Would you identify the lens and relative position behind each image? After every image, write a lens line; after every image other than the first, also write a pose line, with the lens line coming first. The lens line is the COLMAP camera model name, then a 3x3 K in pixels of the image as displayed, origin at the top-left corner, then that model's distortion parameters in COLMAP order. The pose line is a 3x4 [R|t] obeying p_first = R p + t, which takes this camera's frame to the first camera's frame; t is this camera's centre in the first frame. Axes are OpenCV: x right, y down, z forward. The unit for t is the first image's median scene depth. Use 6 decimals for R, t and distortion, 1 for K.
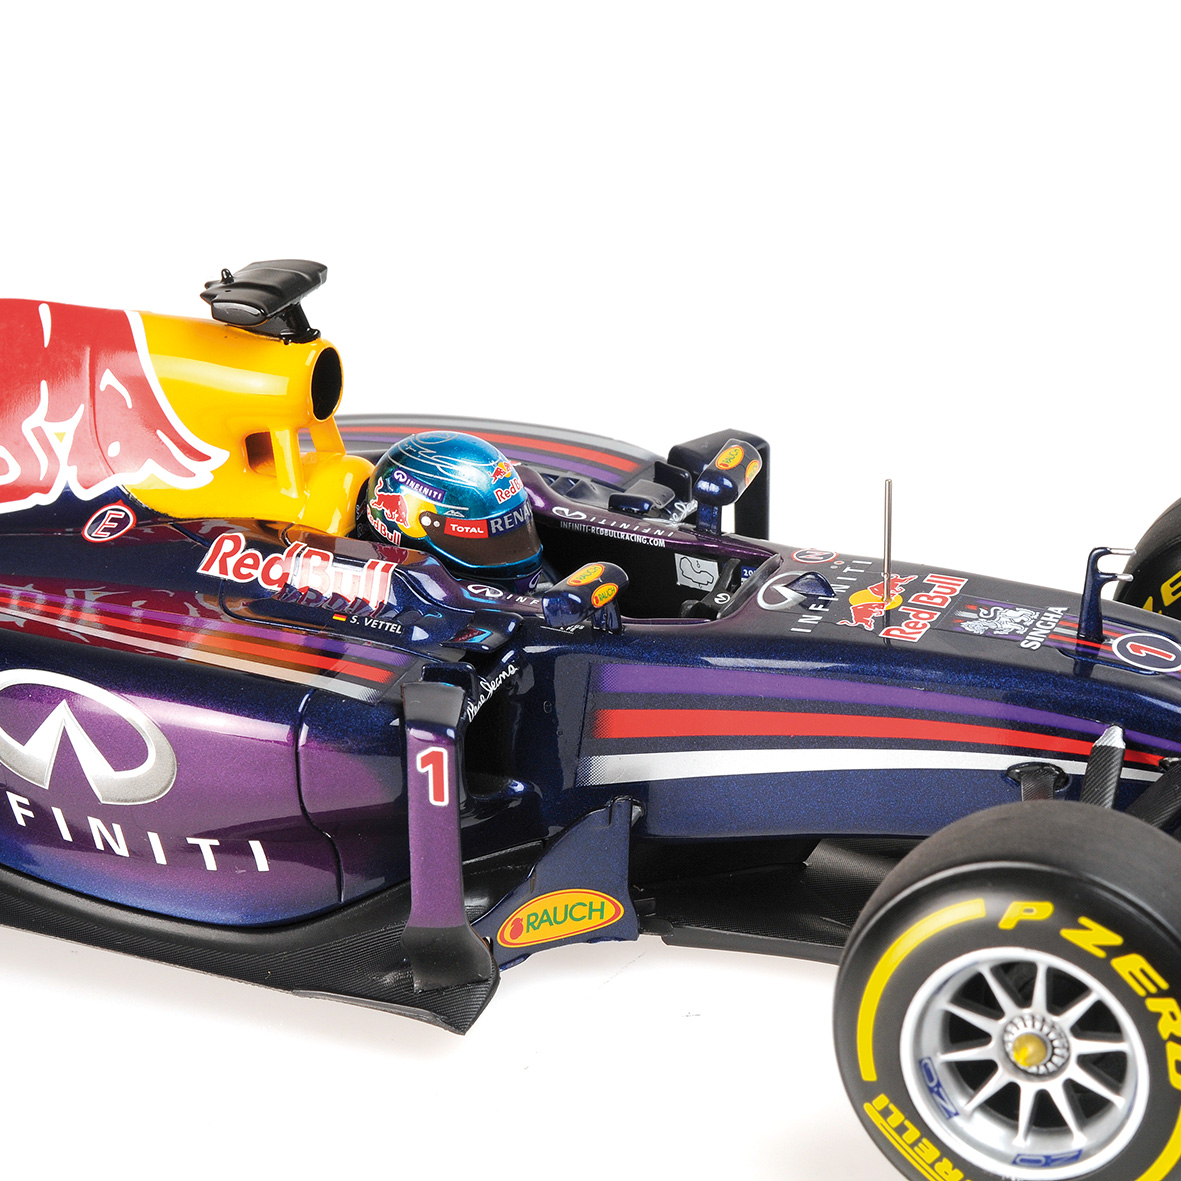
lens RADIAL K [[3419.8, 0, 590.5], [0, 3419.8, 590.5], [0, 0, 1]] dist [-0.055481, 0.277420]
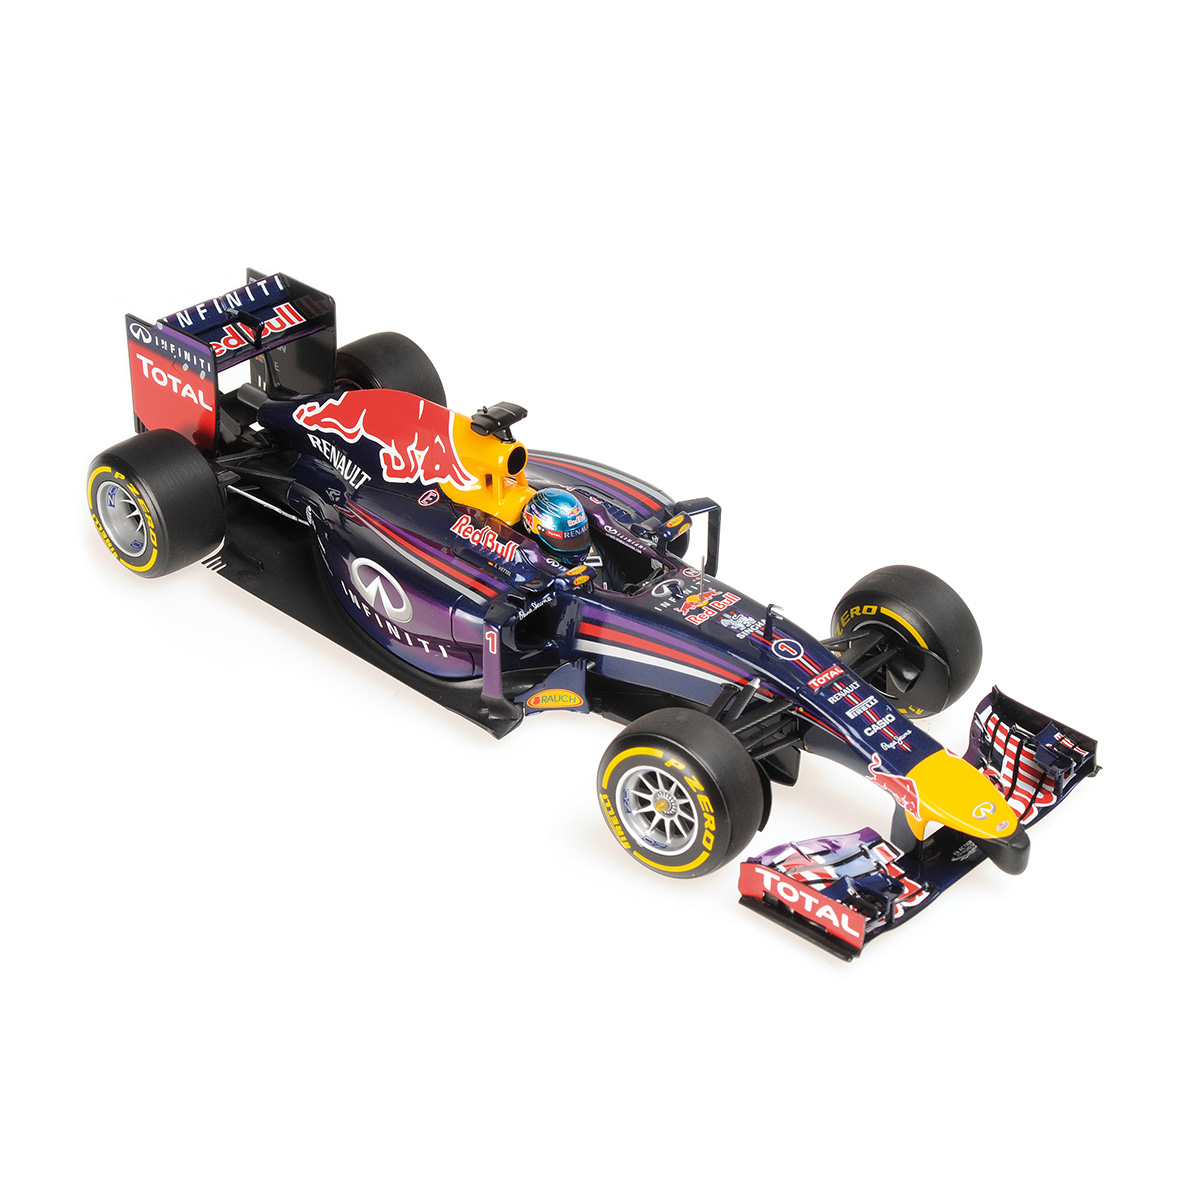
lens RADIAL K [[2533.4, 0, 590.5], [0, 2533.4, 590.5], [0, 0, 1]] dist [-0.053537, 0.182768]
pose [[0.942193, 0.200431, -0.268513, 0.488255], [-0.158737, 0.972732, 0.169098, -0.293206], [0.295084, -0.116700, 0.948318, -0.715299]]
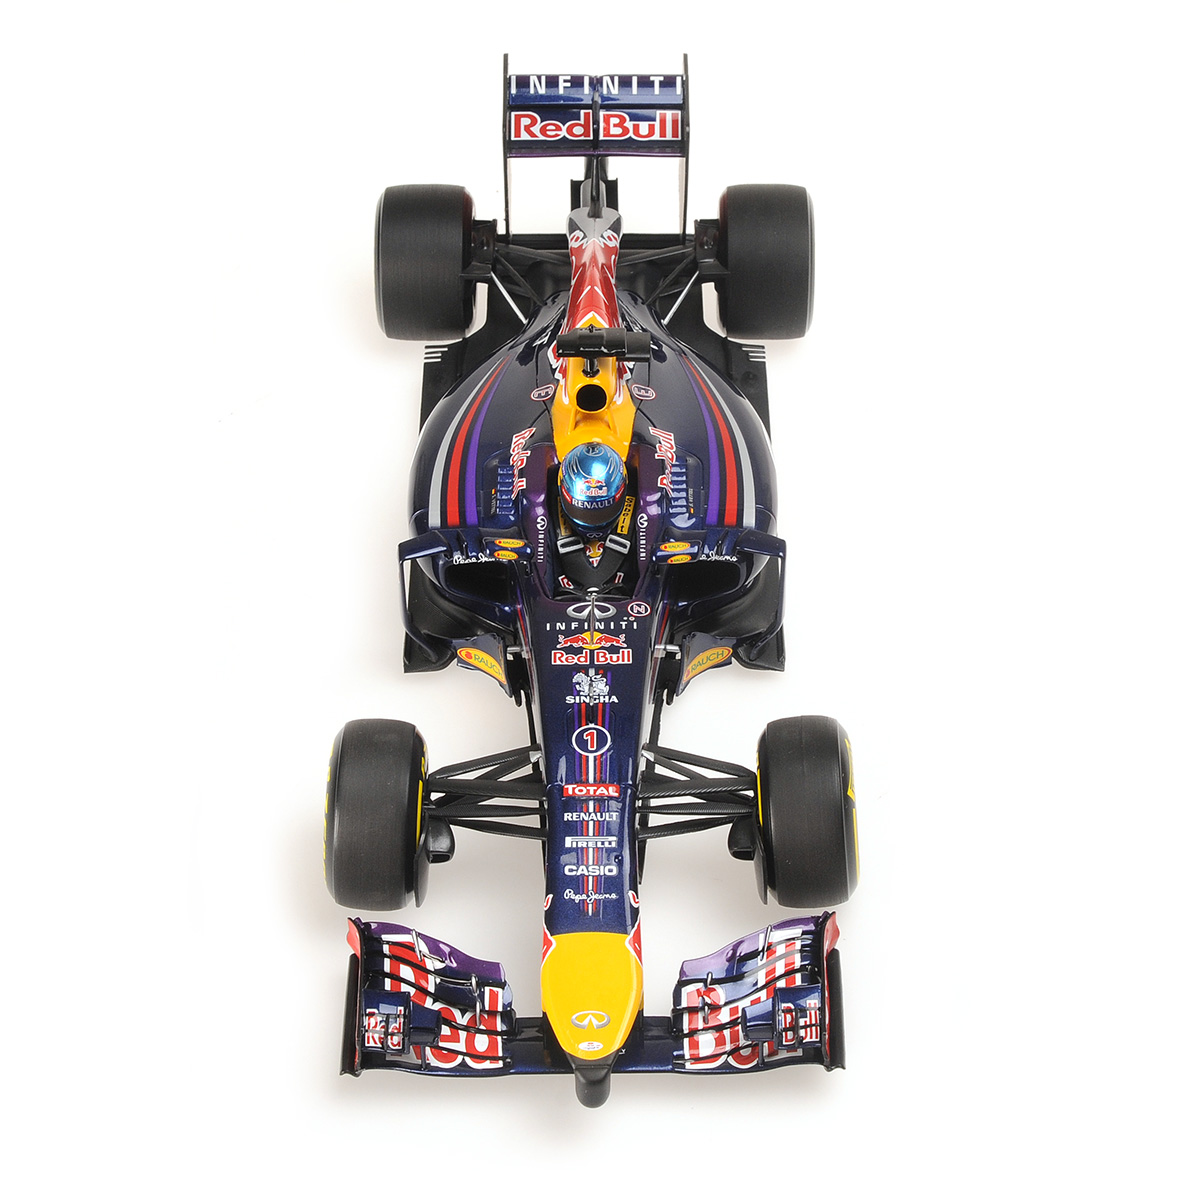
lens RADIAL K [[3419.8, 0, 590.5], [0, 3419.8, 590.5], [0, 0, 1]] dist [-0.055481, 0.277420]
pose [[0.400679, 0.611706, -0.682108, 1.444849], [-0.361027, 0.789659, 0.496083, -1.024266], [0.842090, 0.047489, 0.537242, -0.096873]]
